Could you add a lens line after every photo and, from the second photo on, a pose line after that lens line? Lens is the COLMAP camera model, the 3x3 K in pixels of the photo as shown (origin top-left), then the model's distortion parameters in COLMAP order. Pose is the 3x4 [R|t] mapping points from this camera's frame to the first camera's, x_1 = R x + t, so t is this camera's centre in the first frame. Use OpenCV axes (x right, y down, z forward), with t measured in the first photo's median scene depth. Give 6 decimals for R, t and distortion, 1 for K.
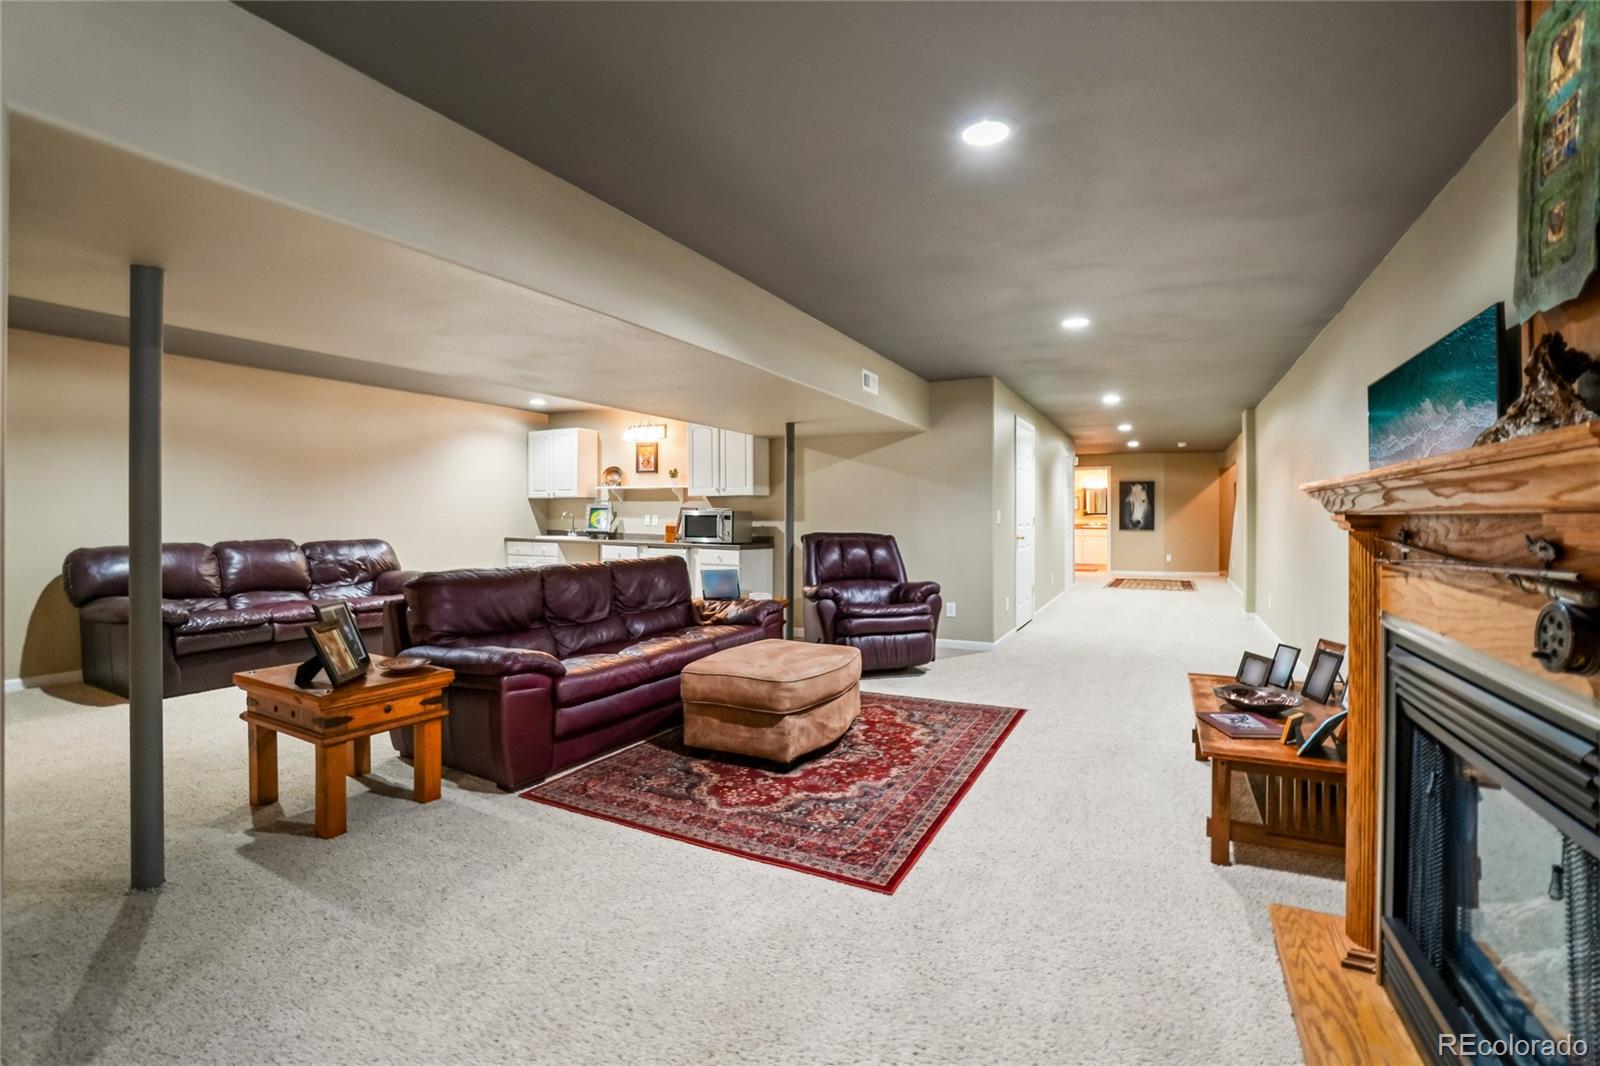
lens RADIAL K [[714.4, 0, 789.9], [0, 714.4, 527.5], [0, 0, 1]] dist [-0.020035, 0.000568]
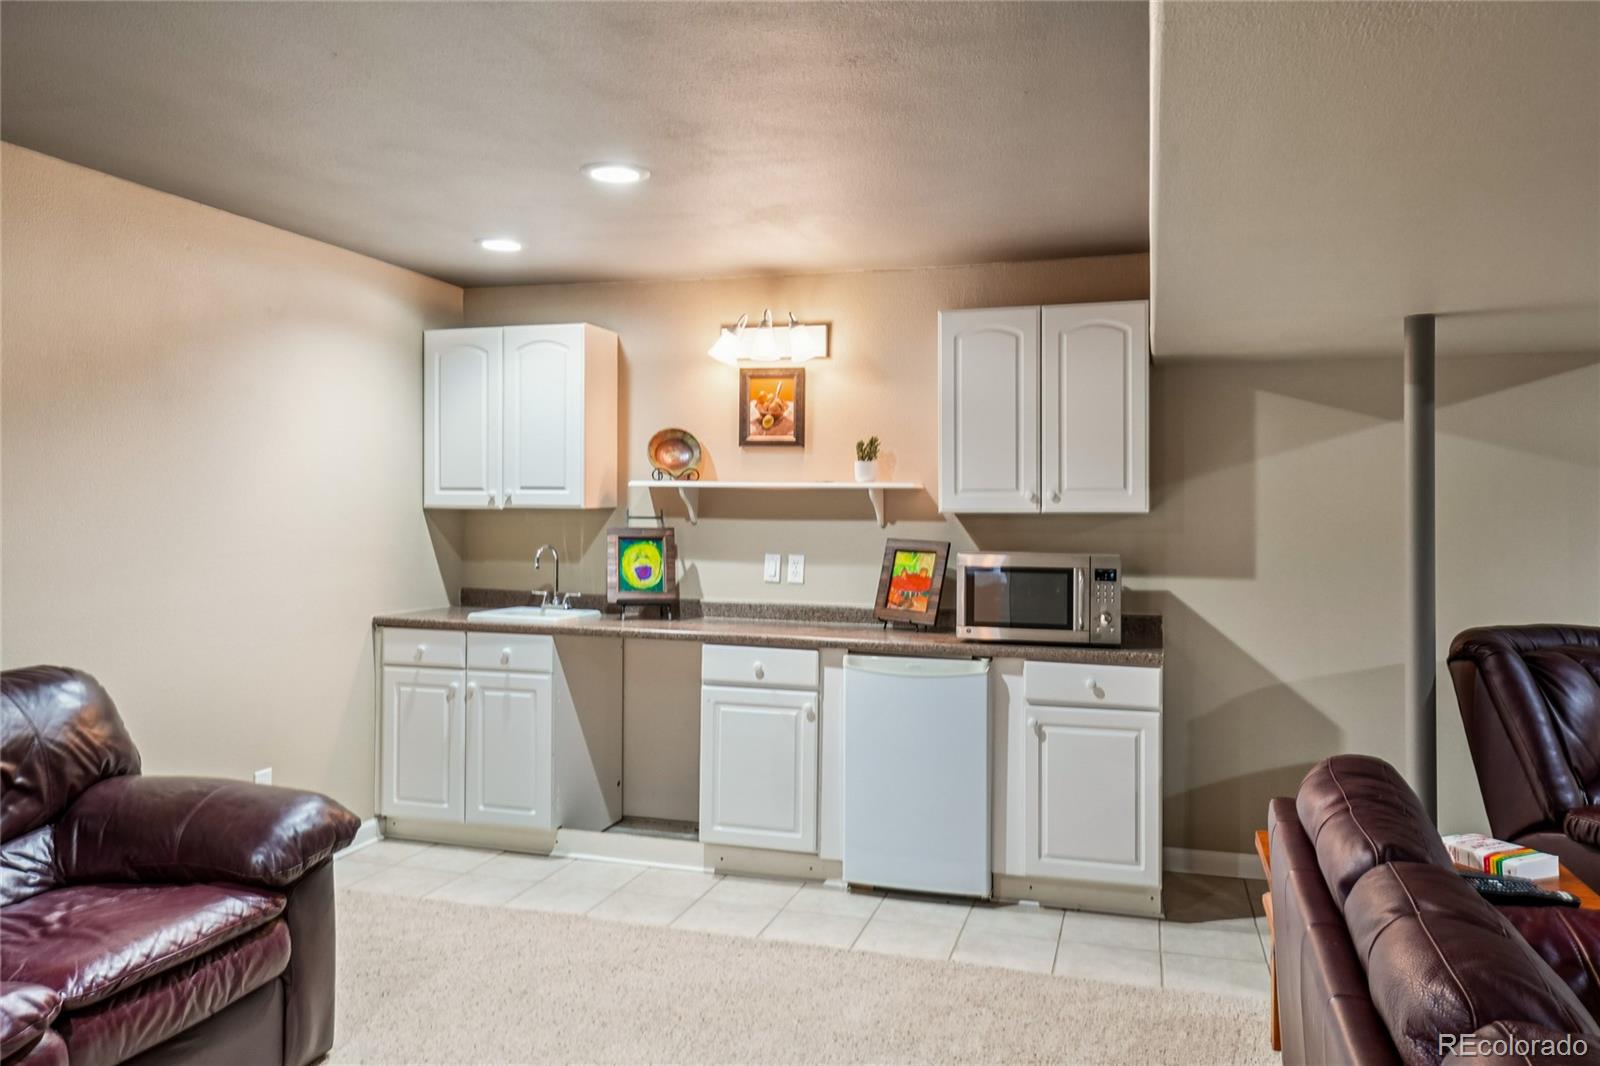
lens RADIAL K [[1149.3, 0, 804.2], [0, 1149.3, 517.6], [0, 0, 1]] dist [0.025524, 0.000925]
pose [[0.979845, 0.000464, 0.199757, -0.308765], [0.000758, 0.999981, -0.006038, -0.034268], [-0.199756, 0.006068, 0.979827, 0.387601]]
